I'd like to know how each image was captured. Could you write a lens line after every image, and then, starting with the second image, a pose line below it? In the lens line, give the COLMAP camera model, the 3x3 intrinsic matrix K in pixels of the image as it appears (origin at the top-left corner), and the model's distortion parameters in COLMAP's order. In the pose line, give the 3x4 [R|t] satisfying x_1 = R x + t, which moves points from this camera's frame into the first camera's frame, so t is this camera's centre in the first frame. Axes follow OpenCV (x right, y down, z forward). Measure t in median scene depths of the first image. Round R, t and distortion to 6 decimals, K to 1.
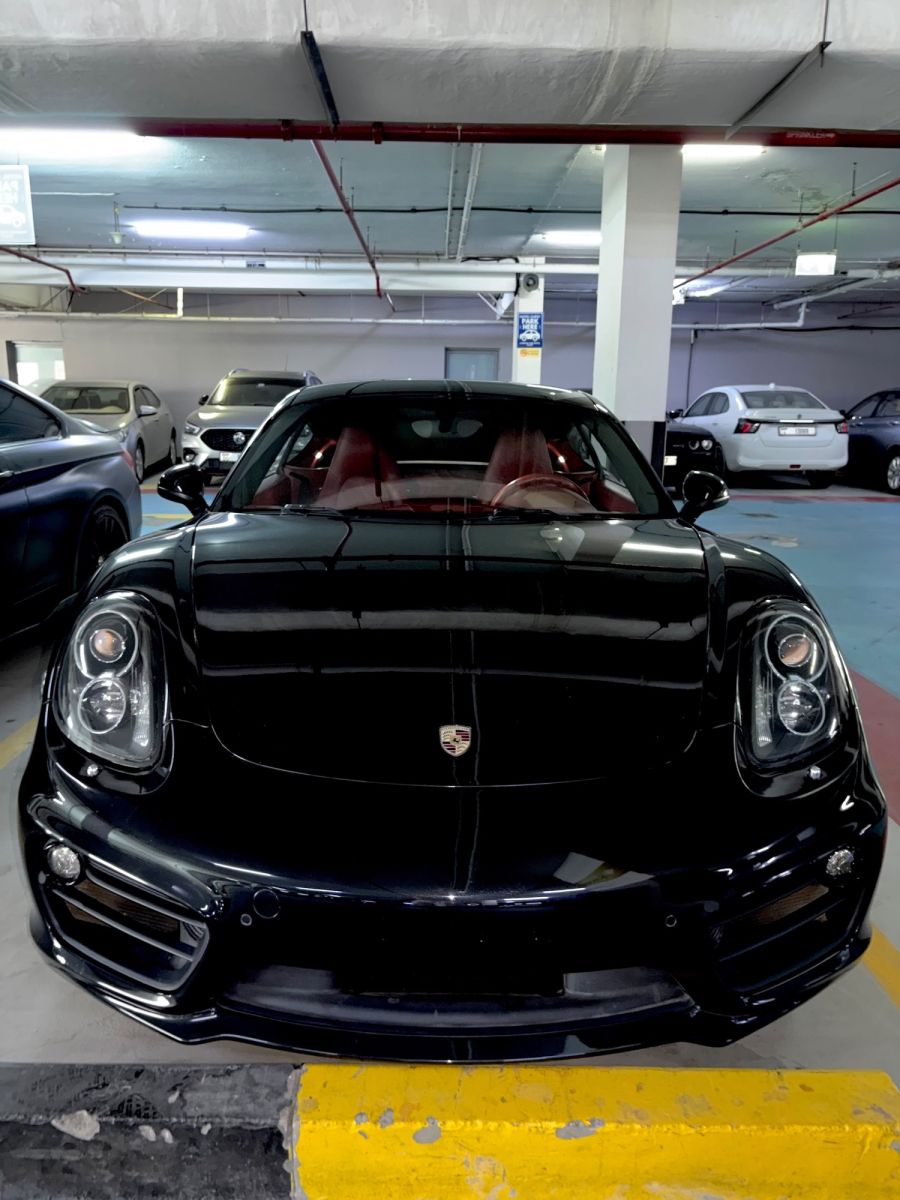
lens RADIAL K [[911.3, 0, 440.2], [0, 911.3, 599.7], [0, 0, 1]] dist [0.015861, -0.002977]
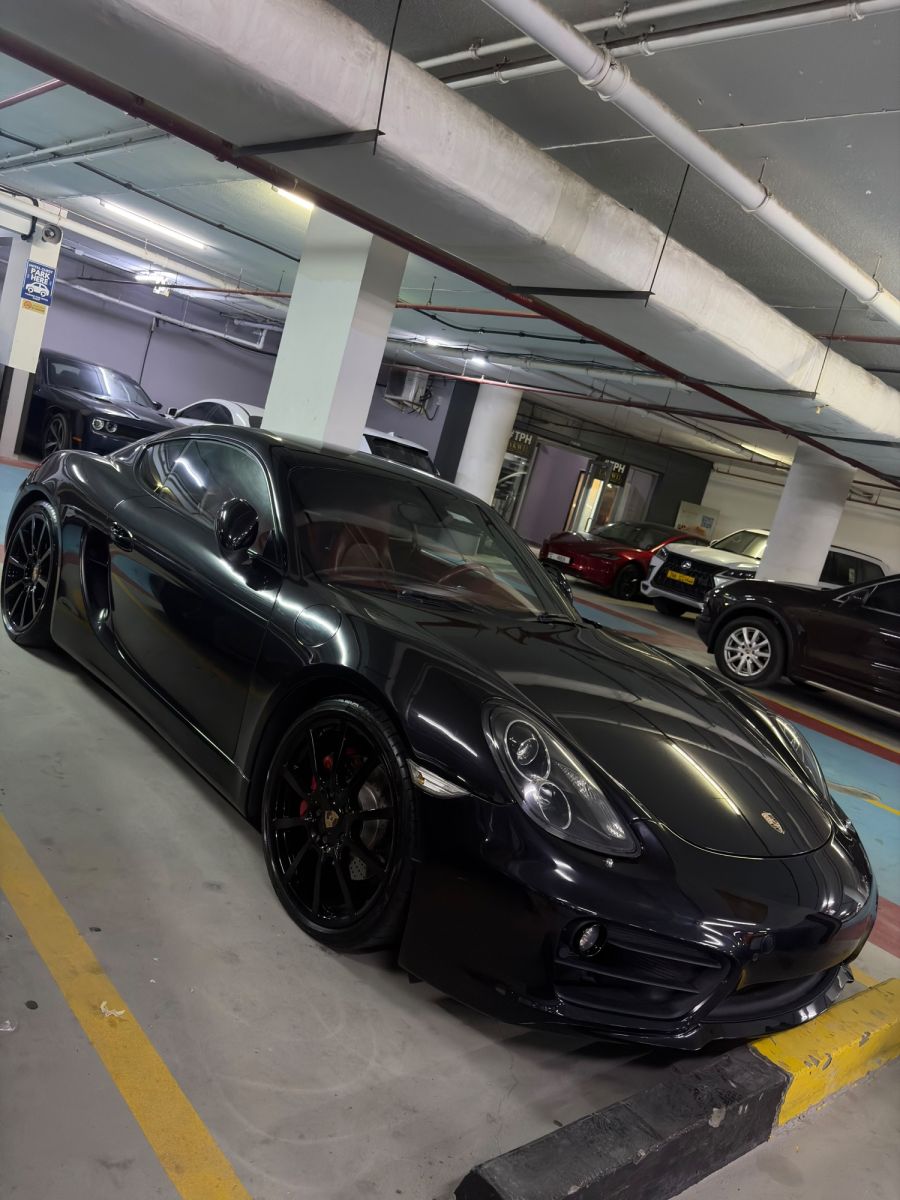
lens RADIAL K [[911.3, 0, 440.2], [0, 911.3, 599.7], [0, 0, 1]] dist [0.015861, -0.002977]
pose [[0.734616, 0.096408, 0.671599, -0.190292], [-0.120675, 0.992637, -0.010496, -0.020975], [-0.667665, -0.073335, 0.740841, 0.034376]]
